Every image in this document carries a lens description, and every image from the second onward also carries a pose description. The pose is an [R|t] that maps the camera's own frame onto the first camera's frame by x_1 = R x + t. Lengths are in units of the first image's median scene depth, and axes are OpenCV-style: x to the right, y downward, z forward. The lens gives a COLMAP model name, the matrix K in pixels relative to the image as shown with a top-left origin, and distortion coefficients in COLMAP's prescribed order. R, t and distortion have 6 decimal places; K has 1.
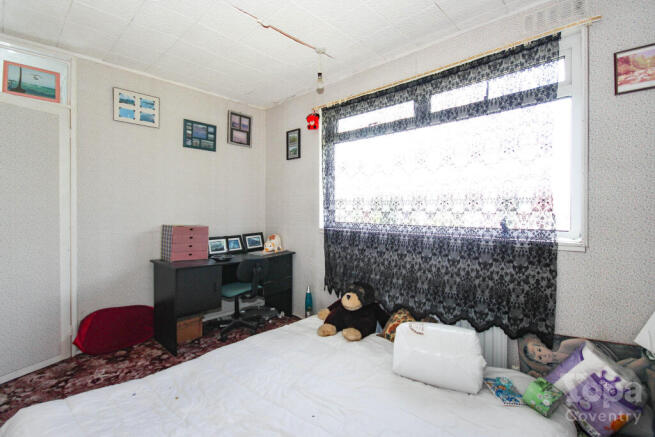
lens RADIAL K [[302.7, 0, 336.8], [0, 302.7, 208.4], [0, 0, 1]] dist [-0.050075, -0.000472]
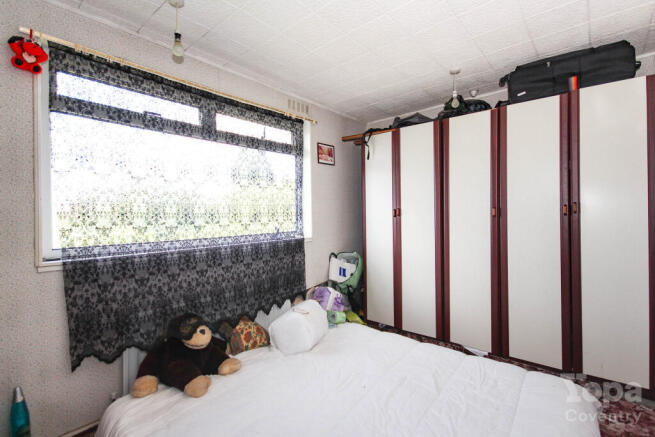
lens RADIAL K [[302.7, 0, 327.7], [0, 302.7, 214.4], [0, 0, 1]] dist [-0.050075, -0.000472]
pose [[-0.041774, 0.018336, 0.998959, -0.613359], [0.017839, 0.999686, -0.017604, 0.001573], [-0.998968, 0.017085, -0.042088, 0.545250]]
